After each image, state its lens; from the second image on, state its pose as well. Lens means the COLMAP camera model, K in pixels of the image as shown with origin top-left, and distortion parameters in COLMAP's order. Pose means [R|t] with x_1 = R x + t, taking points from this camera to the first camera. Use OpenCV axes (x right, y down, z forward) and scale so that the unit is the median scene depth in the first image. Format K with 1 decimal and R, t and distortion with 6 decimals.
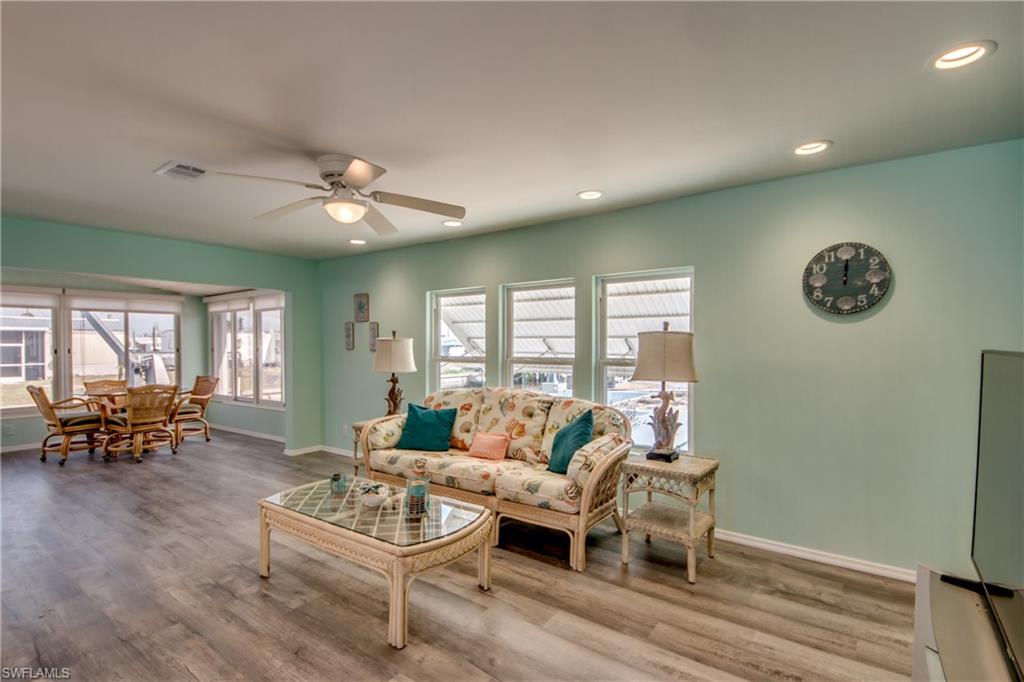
lens RADIAL K [[475.0, 0, 507.3], [0, 475.0, 345.2], [0, 0, 1]] dist [-0.001670, -0.000697]
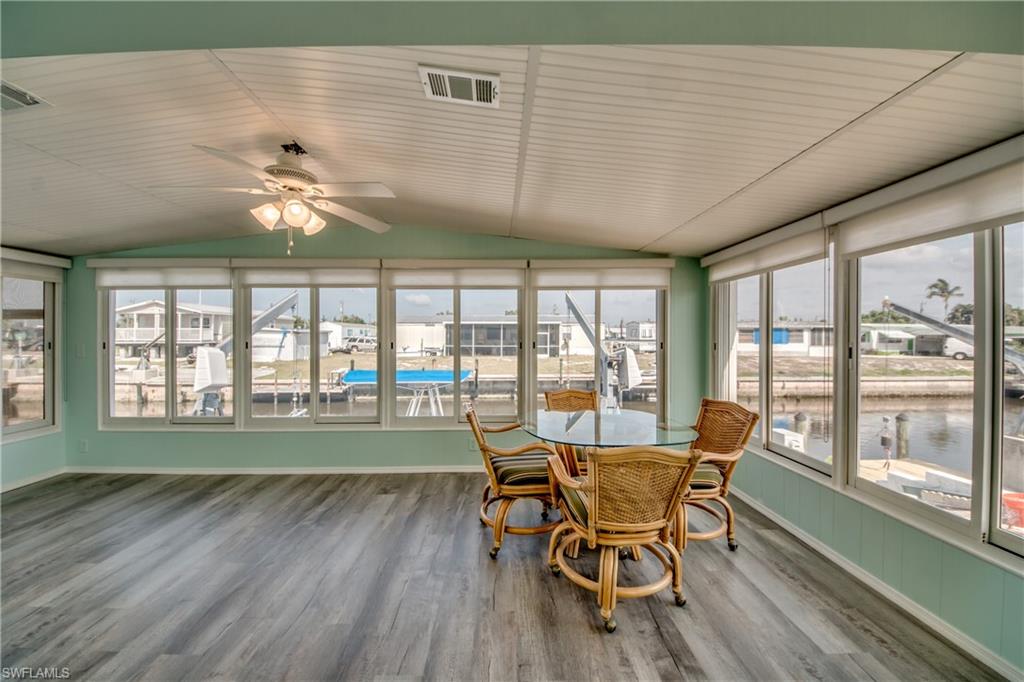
lens RADIAL K [[379.6, 0, 508.4], [0, 379.6, 336.3], [0, 0, 1]] dist [0.000284, -0.008704]
pose [[0.600691, 0.009968, -0.799419, -0.557823], [-0.004452, 0.999948, 0.009123, -0.007770], [0.799469, -0.001921, 0.600704, 0.718040]]
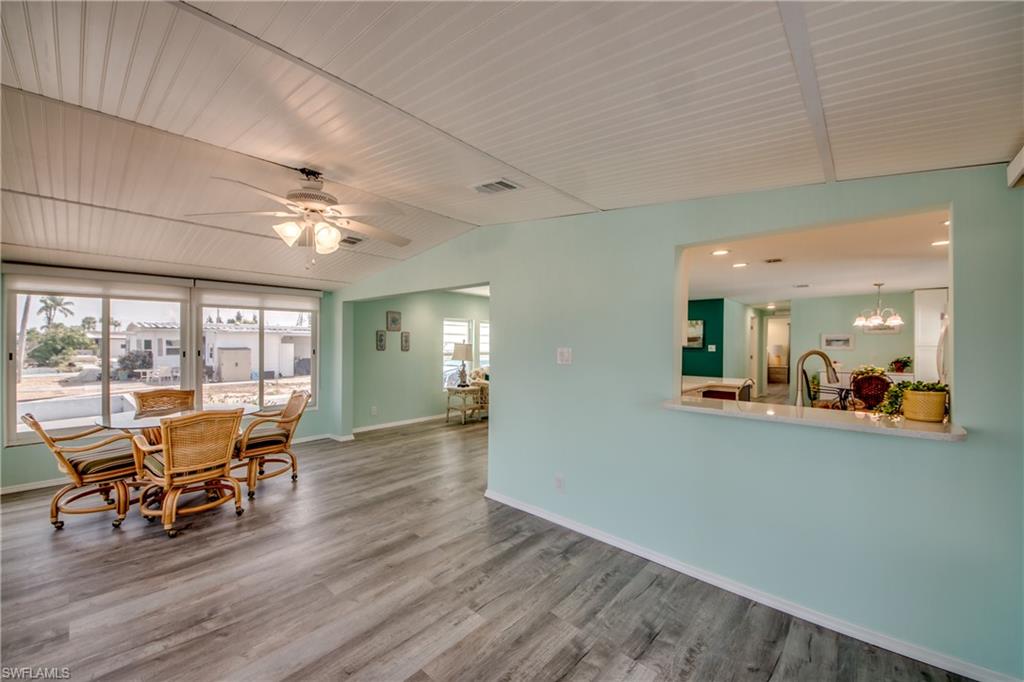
lens RADIAL K [[398.5, 0, 516.4], [0, 398.5, 341.9], [0, 0, 1]] dist [0.000659, -0.007981]
pose [[0.113758, 0.011044, 0.993447, -1.469663], [-0.003034, 0.999937, -0.010769, -0.004045], [-0.993504, -0.001790, 0.113784, 0.489391]]
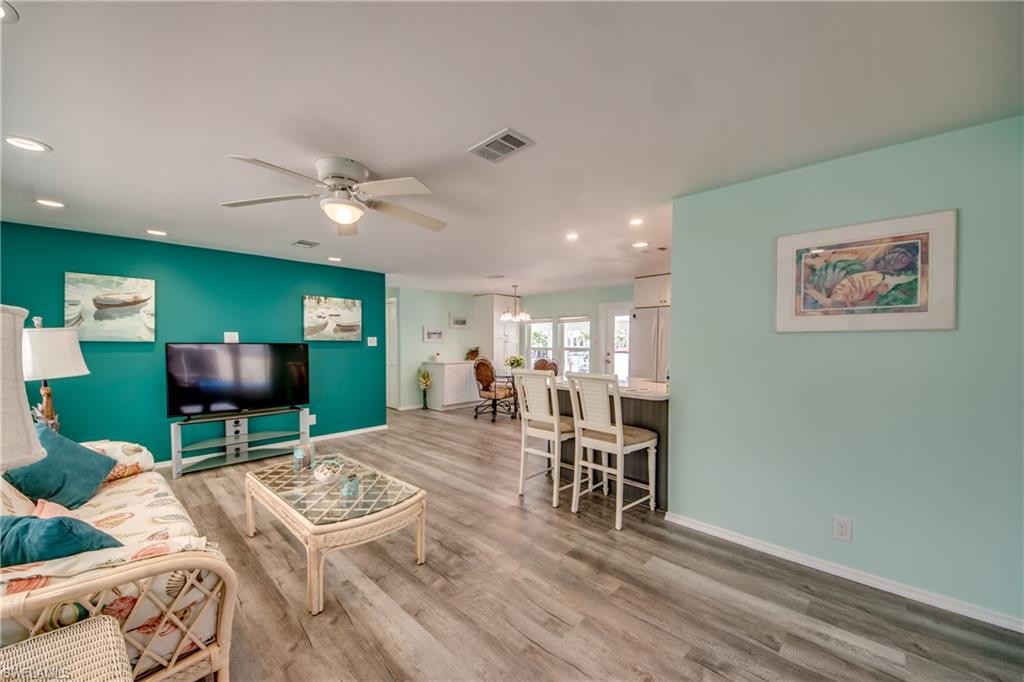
lens RADIAL K [[382.8, 0, 509.2], [0, 382.8, 351.9], [0, 0, 1]] dist [0.024703, -0.019451]
pose [[-0.987793, -0.001024, 0.155767, -0.414768], [0.003408, 0.999597, 0.028182, 0.001939], [-0.155733, 0.028369, -0.987392, 0.889182]]
